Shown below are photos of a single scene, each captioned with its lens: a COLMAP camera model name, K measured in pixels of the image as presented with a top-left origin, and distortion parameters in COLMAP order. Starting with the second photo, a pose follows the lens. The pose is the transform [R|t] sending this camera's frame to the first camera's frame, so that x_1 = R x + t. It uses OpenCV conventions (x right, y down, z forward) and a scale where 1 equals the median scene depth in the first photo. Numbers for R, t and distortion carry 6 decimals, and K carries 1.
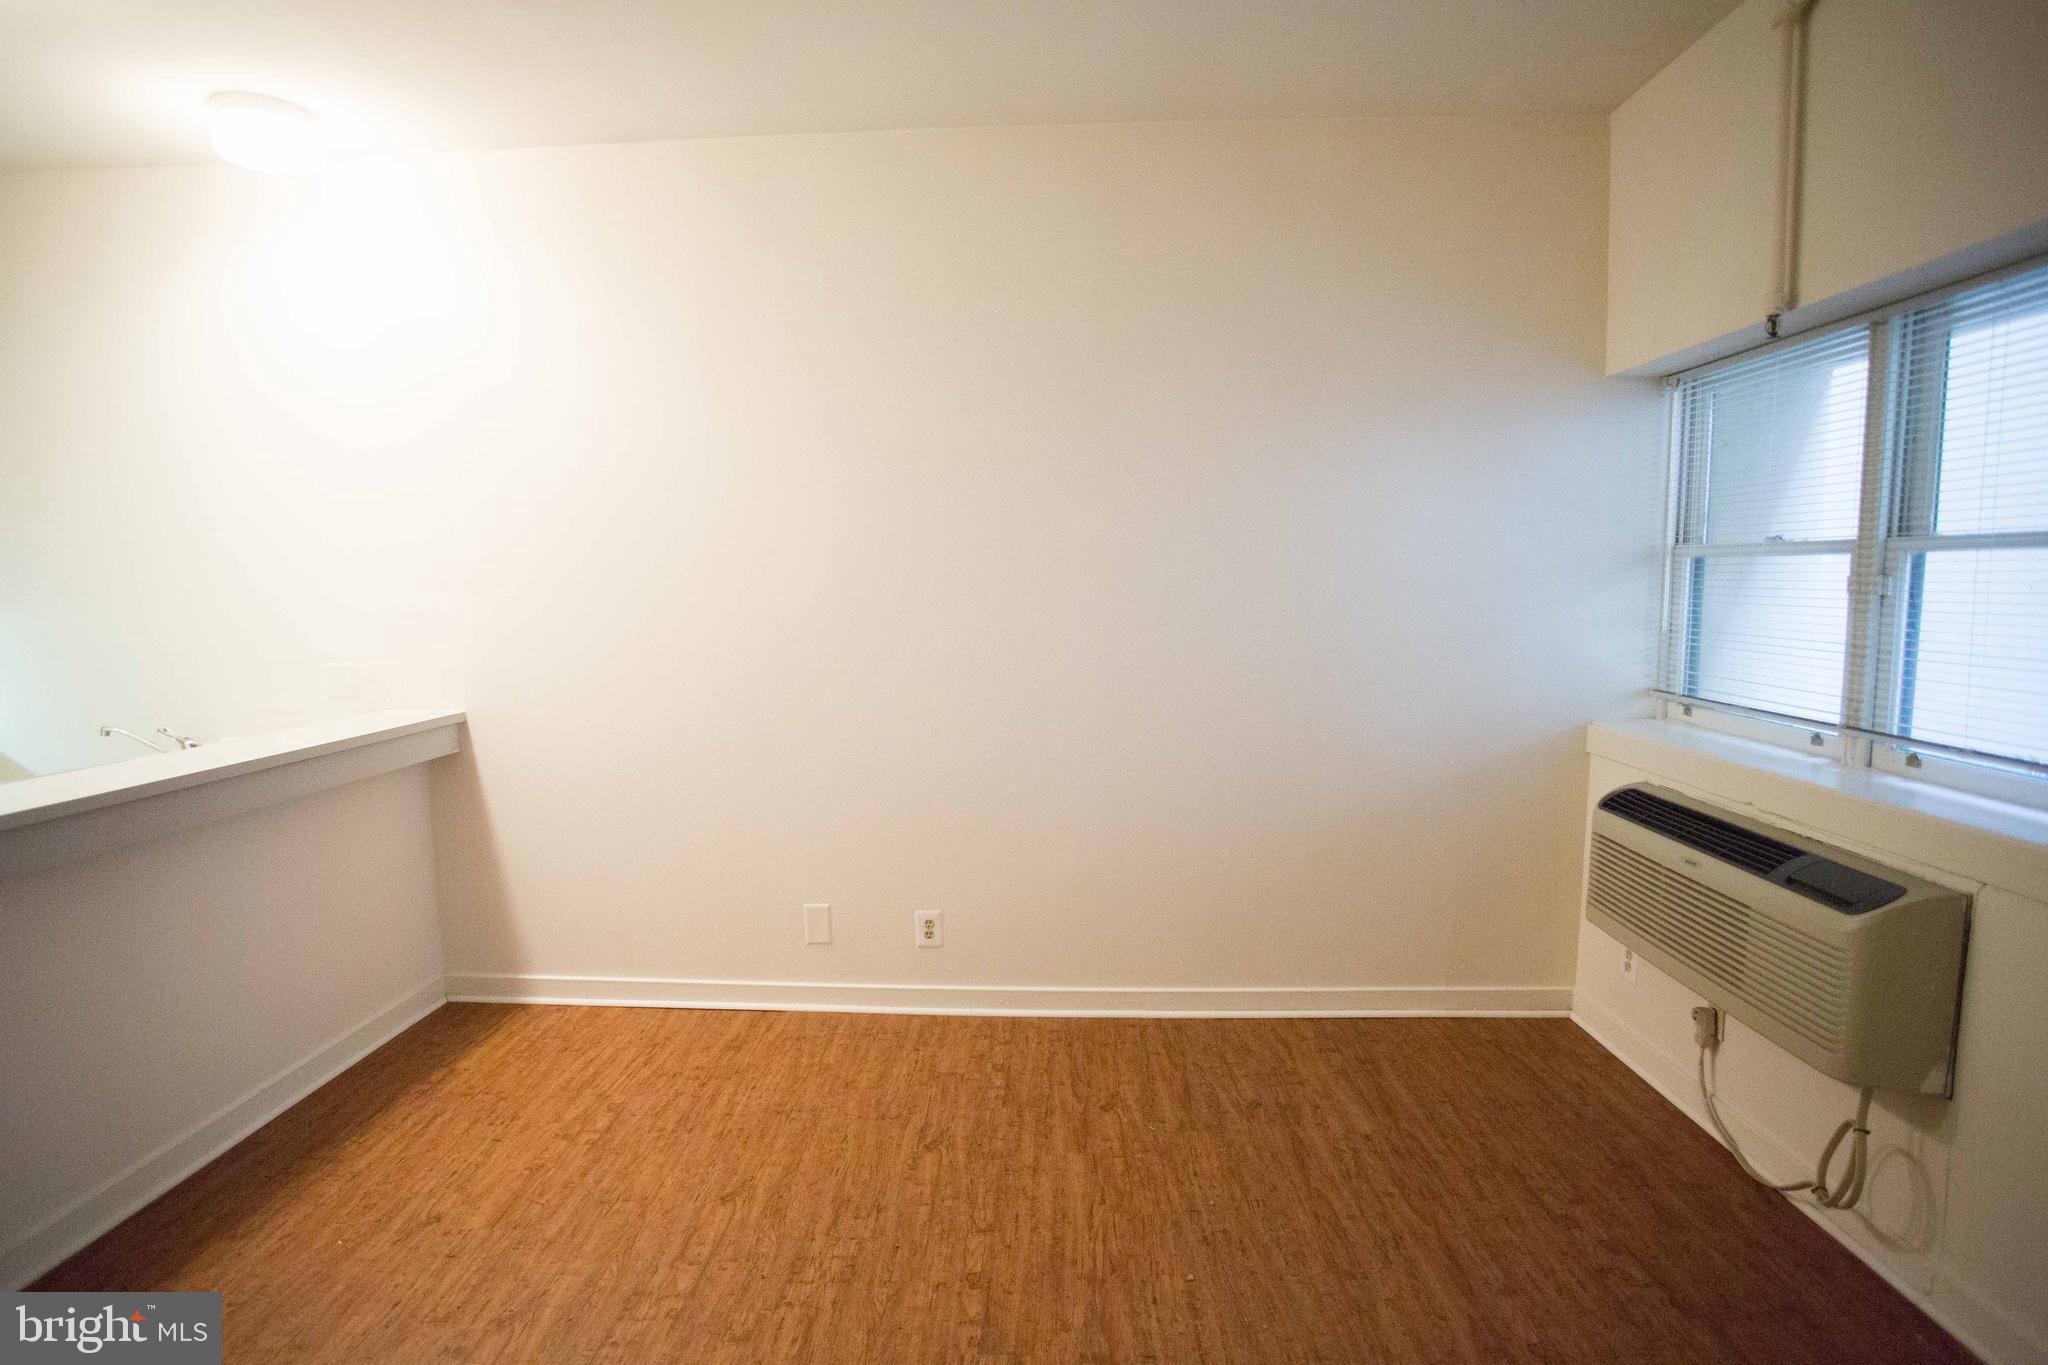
lens RADIAL K [[1000.1, 0, 1017.3], [0, 1000.1, 687.0], [0, 0, 1]] dist [-0.039597, 0.000316]
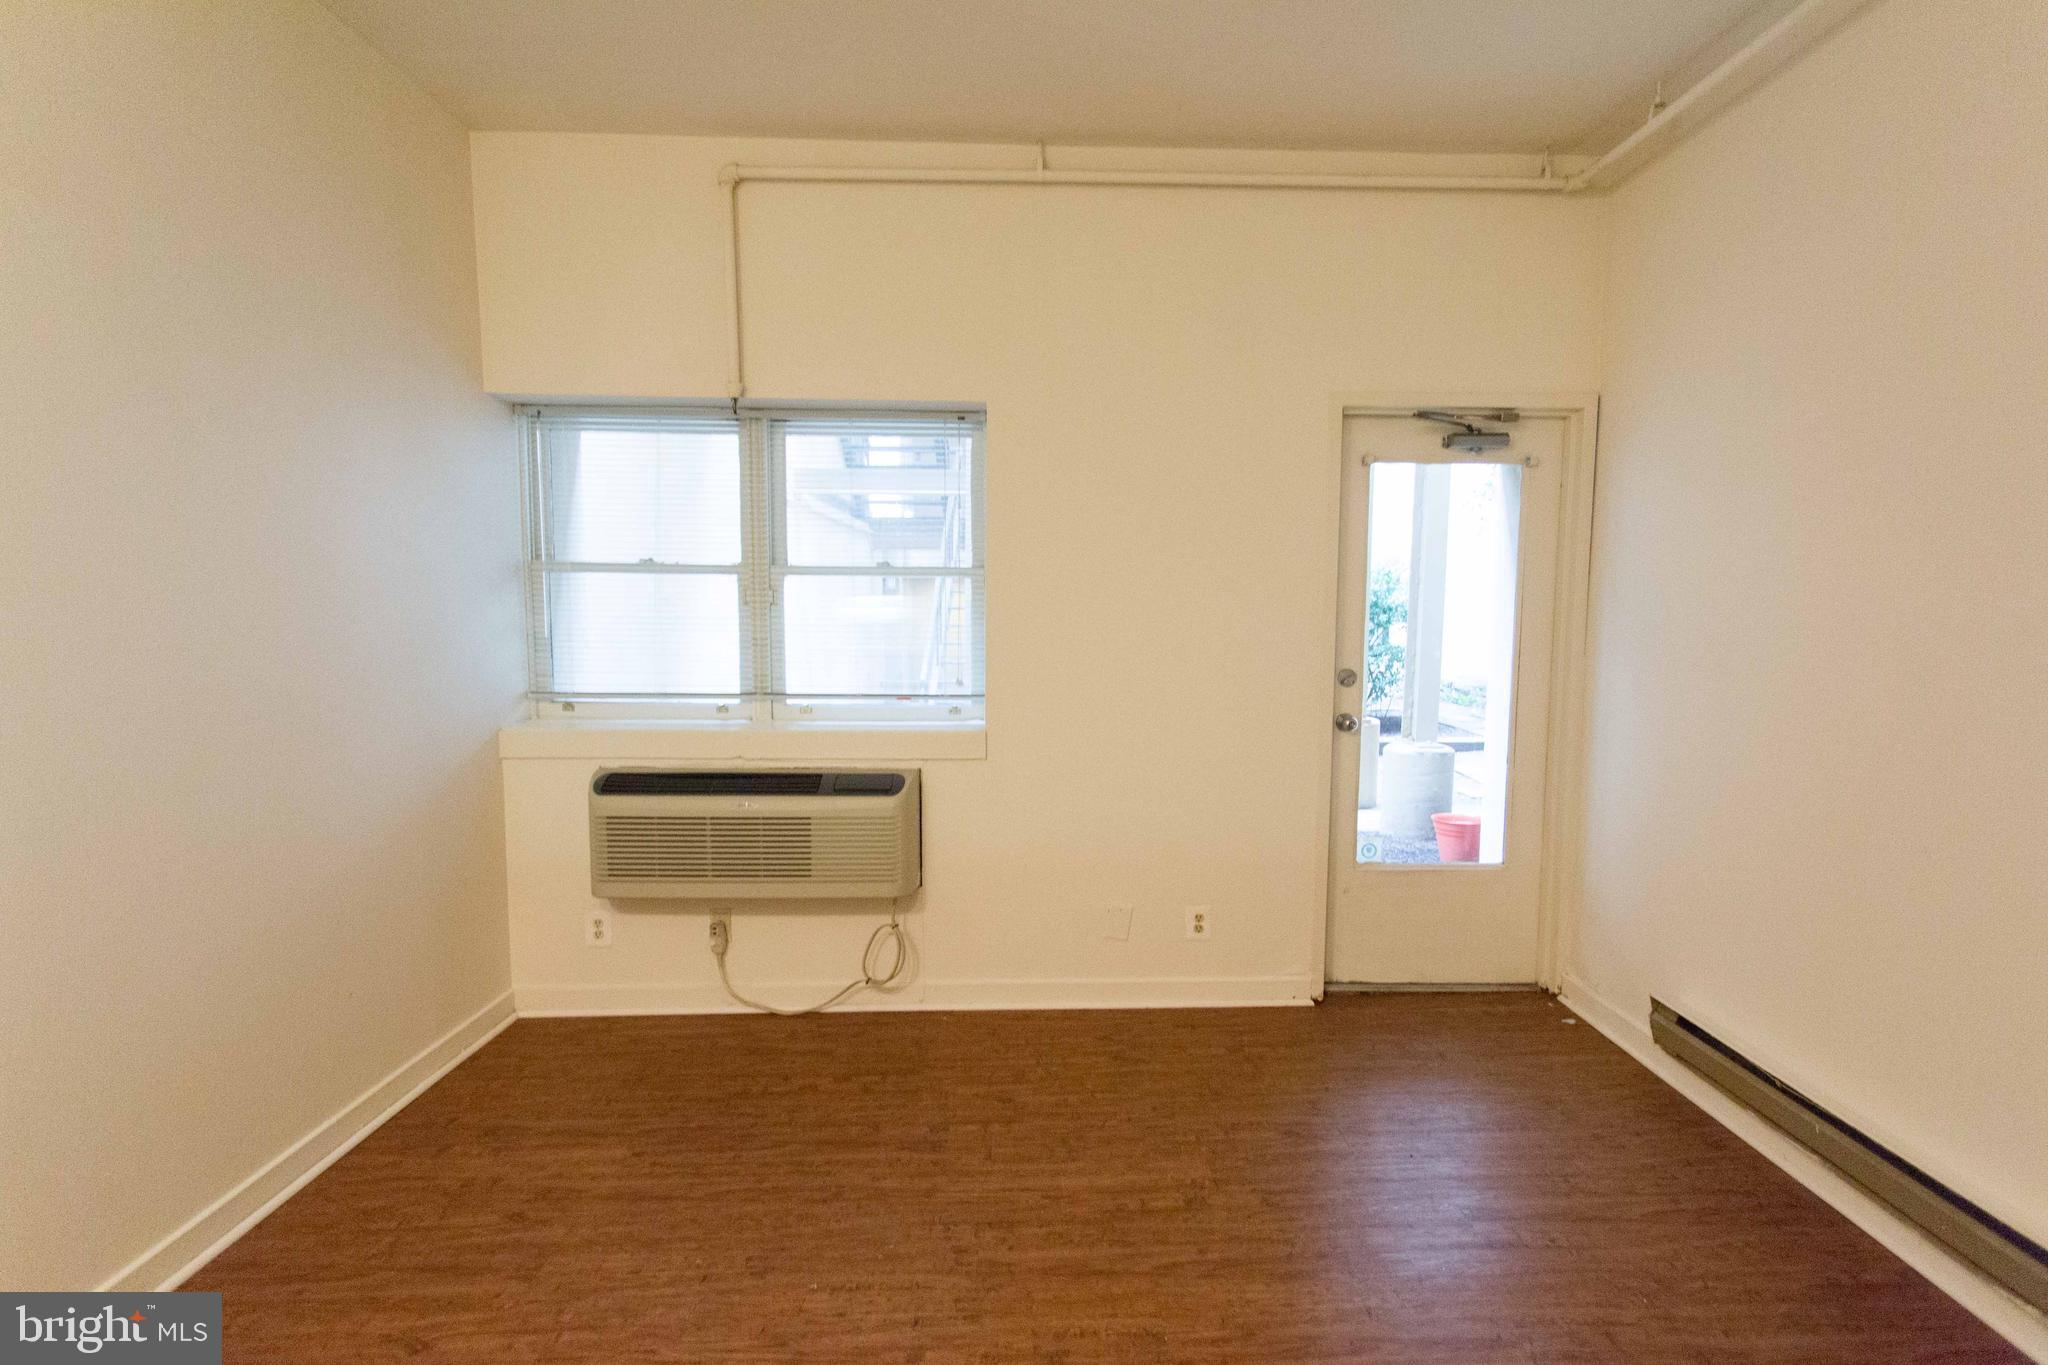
lens RADIAL K [[1014.1, 0, 1062.7], [0, 1014.1, 702.9], [0, 0, 1]] dist [-0.000343, -0.000297]
pose [[-0.073571, -0.082574, 0.993866, -0.586996], [0.103026, 0.990605, 0.089929, -0.030115], [-0.991954, 0.109010, -0.064372, 0.551762]]
